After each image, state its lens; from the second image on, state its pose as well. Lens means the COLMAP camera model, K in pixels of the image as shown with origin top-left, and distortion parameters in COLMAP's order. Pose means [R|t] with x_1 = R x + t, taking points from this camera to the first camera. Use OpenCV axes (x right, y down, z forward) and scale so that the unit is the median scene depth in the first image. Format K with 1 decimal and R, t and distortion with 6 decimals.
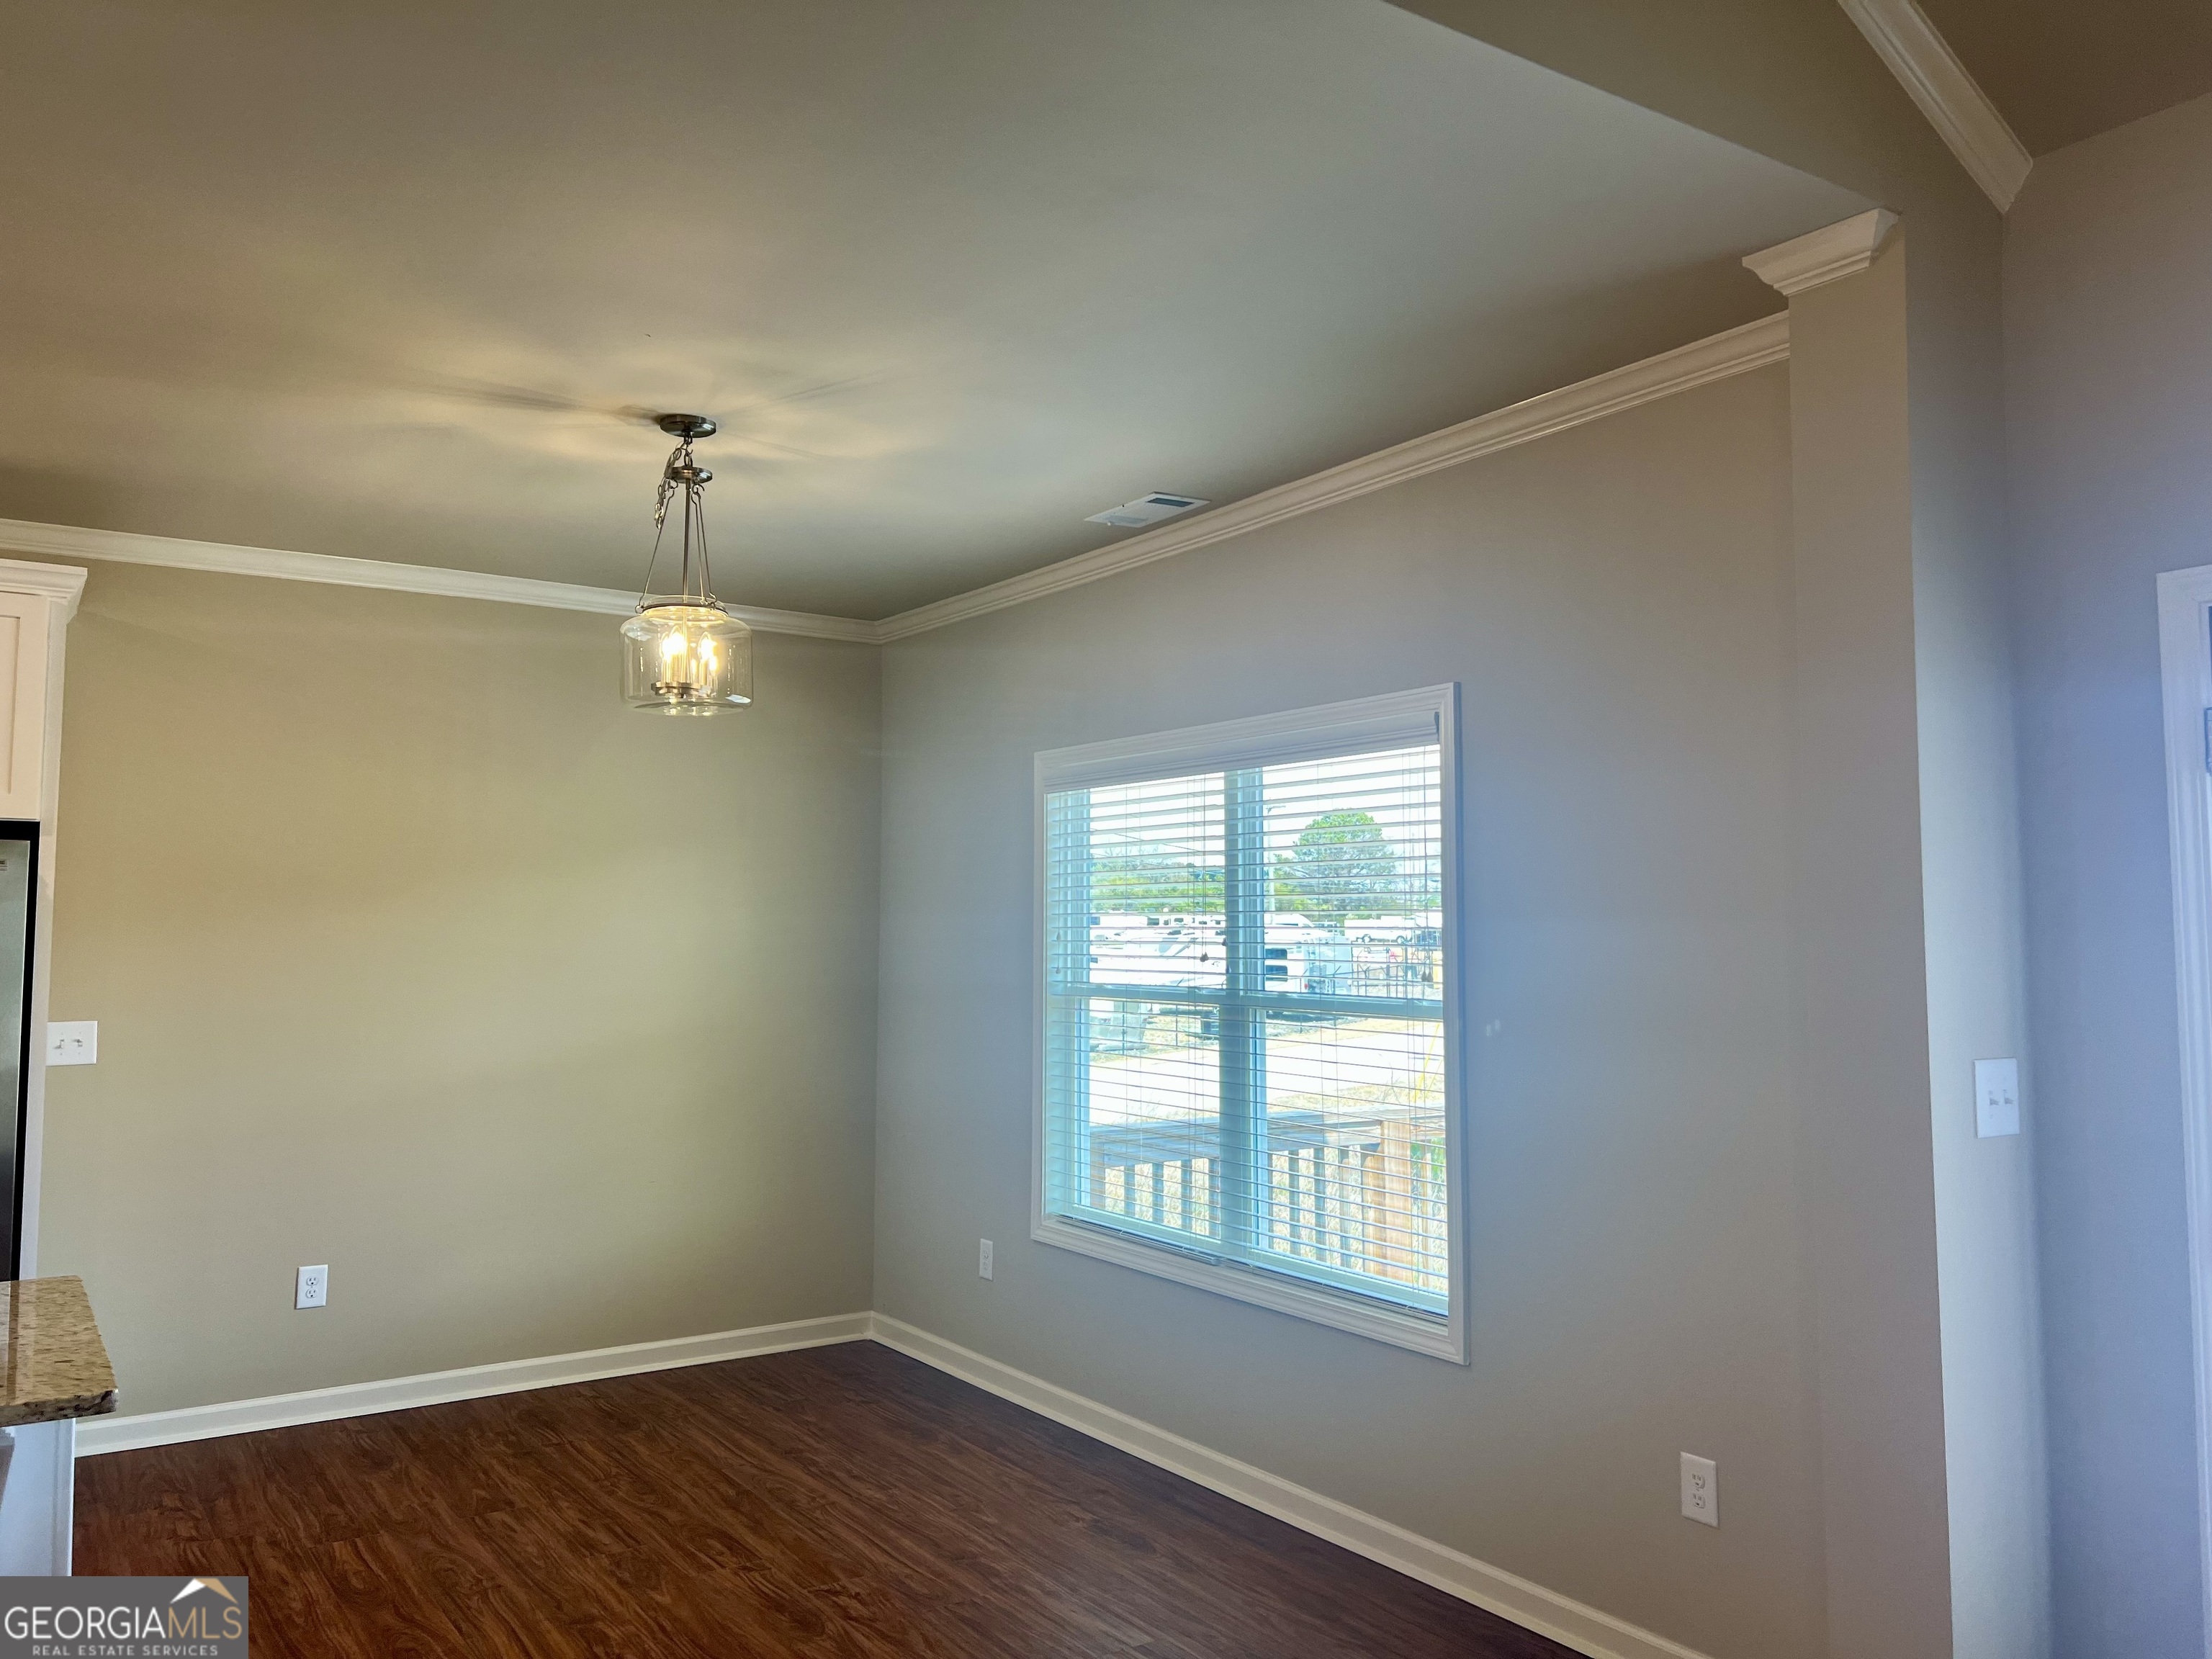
lens RADIAL K [[1689.0, 0, 1106.0], [0, 1689.0, 829.5], [0, 0, 1]] dist [0.075212, -0.075931]
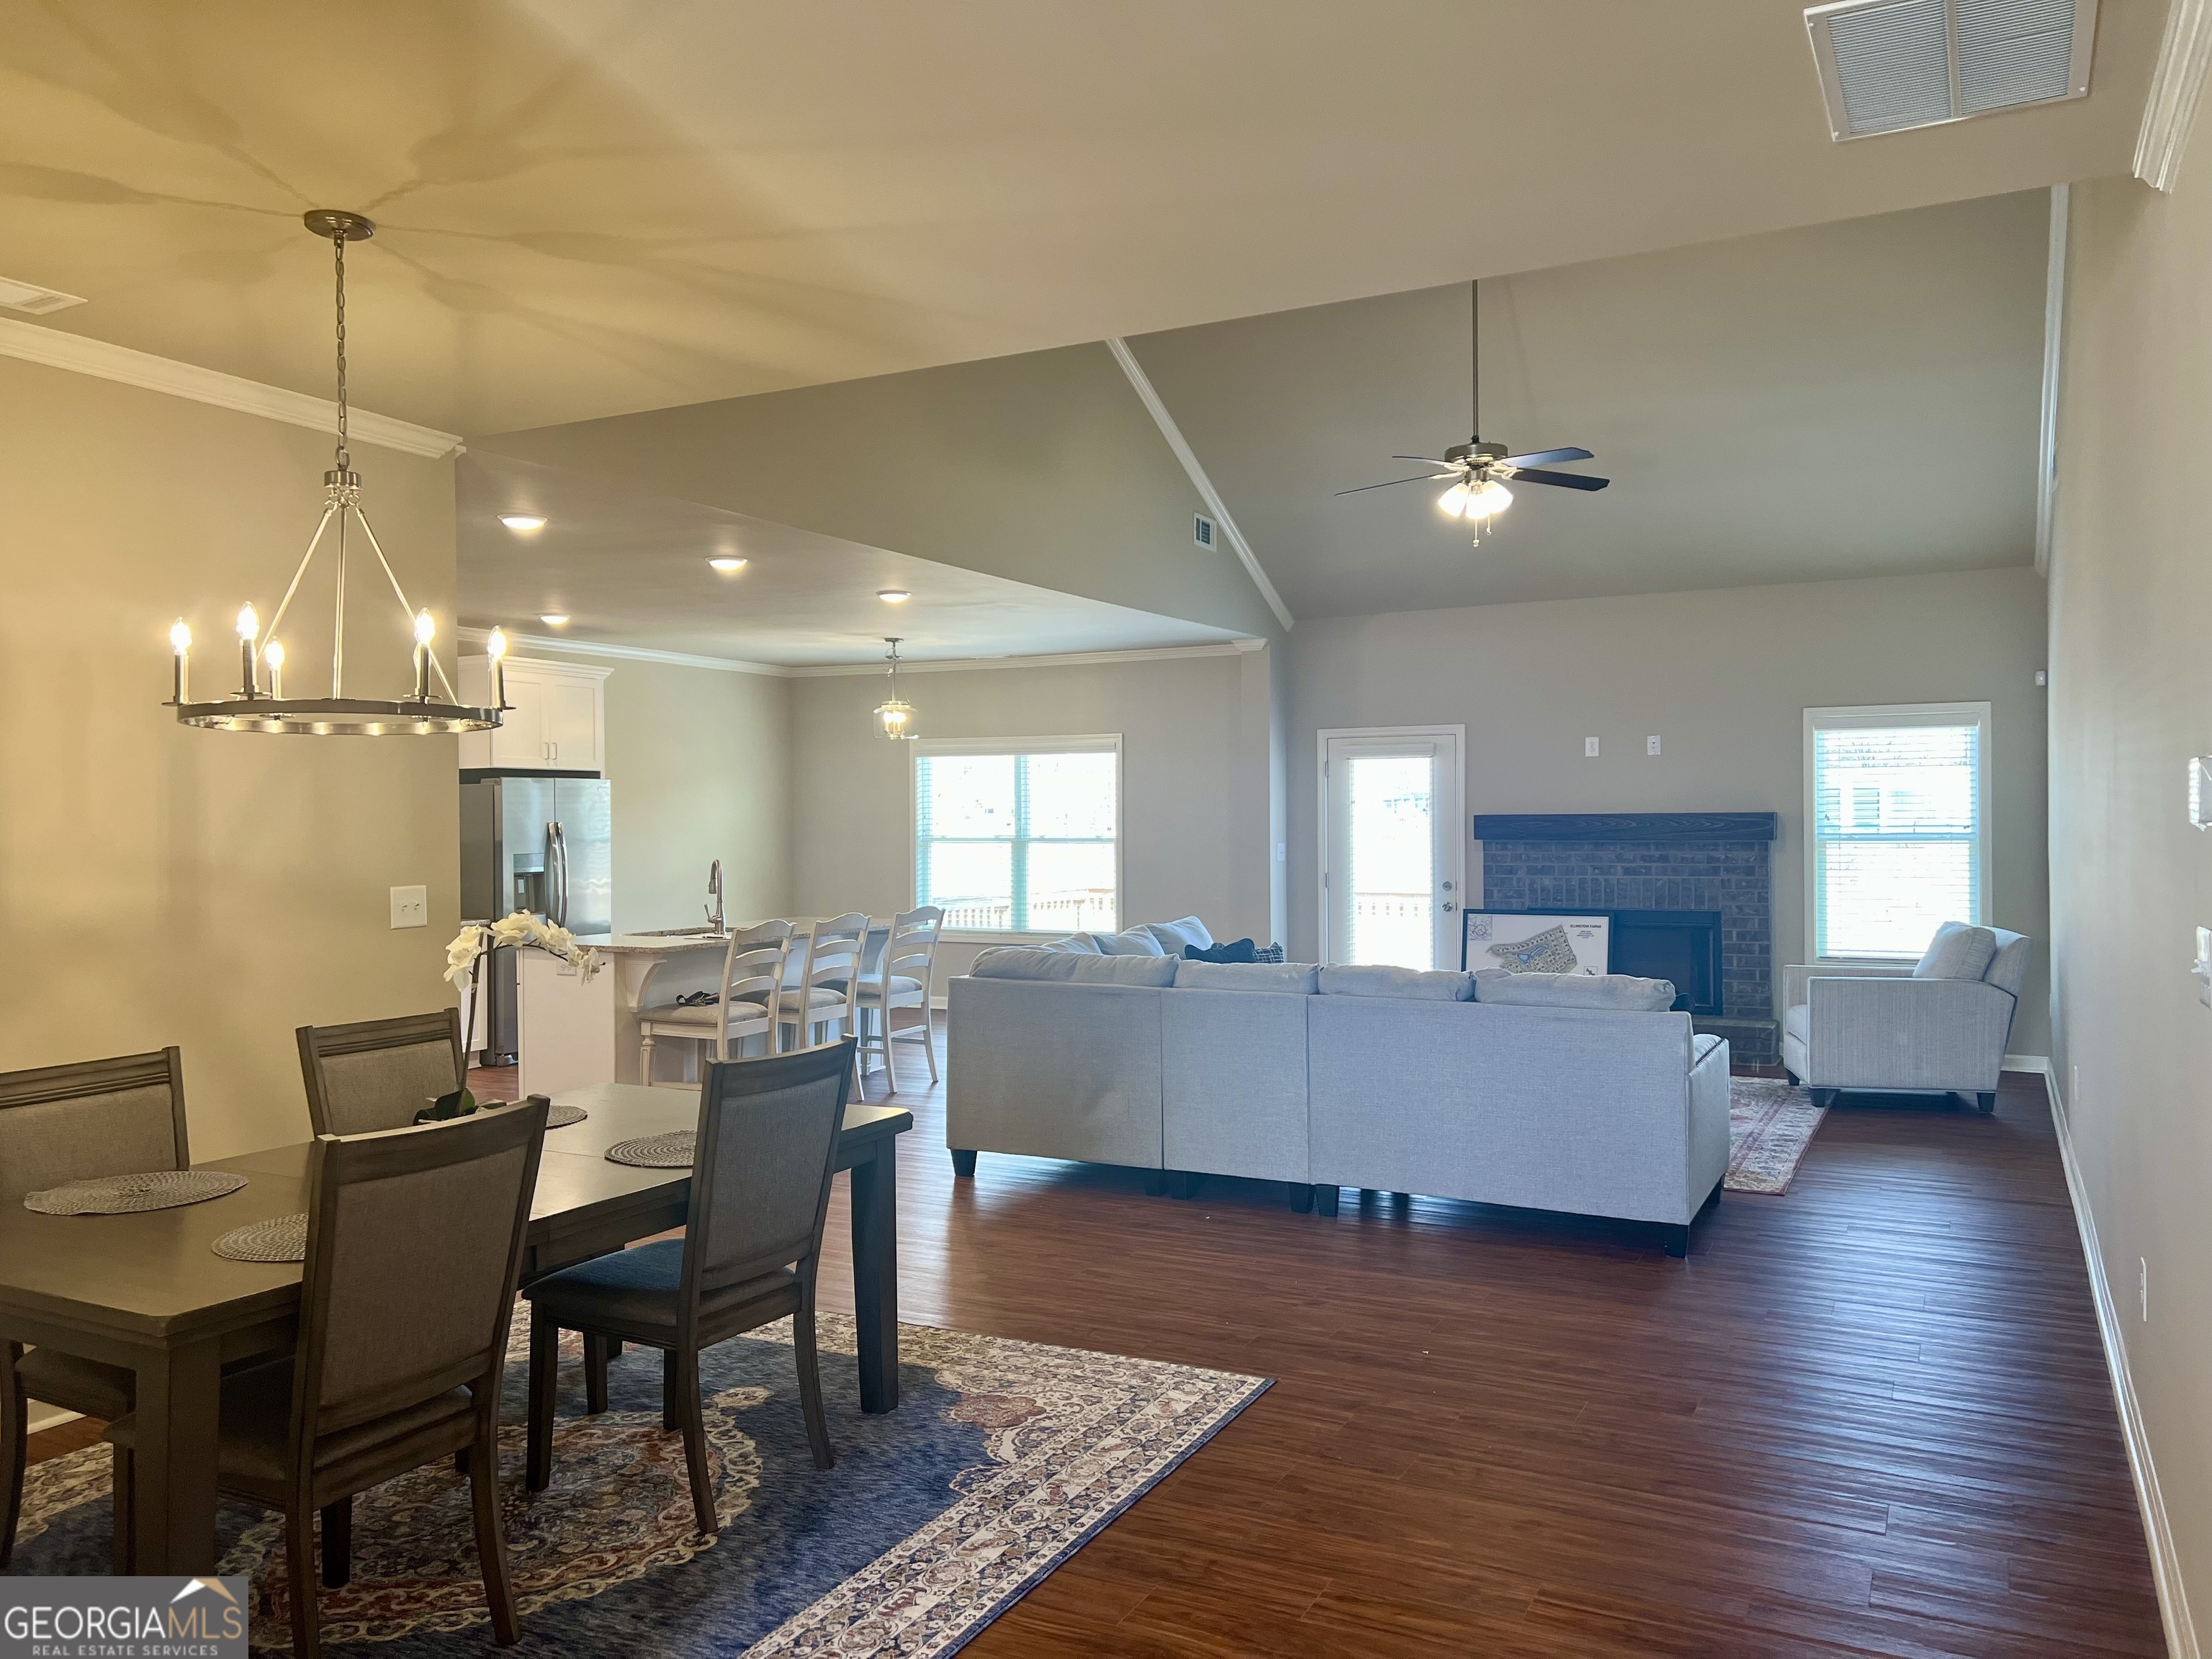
lens RADIAL K [[1689.0, 0, 1106.0], [0, 1689.0, 829.5], [0, 0, 1]] dist [0.075212, -0.075931]
pose [[0.870051, -0.006622, 0.492917, -1.168988], [-0.022852, 0.998293, 0.053748, -0.068011], [-0.492432, -0.058027, 0.868414, -1.468210]]
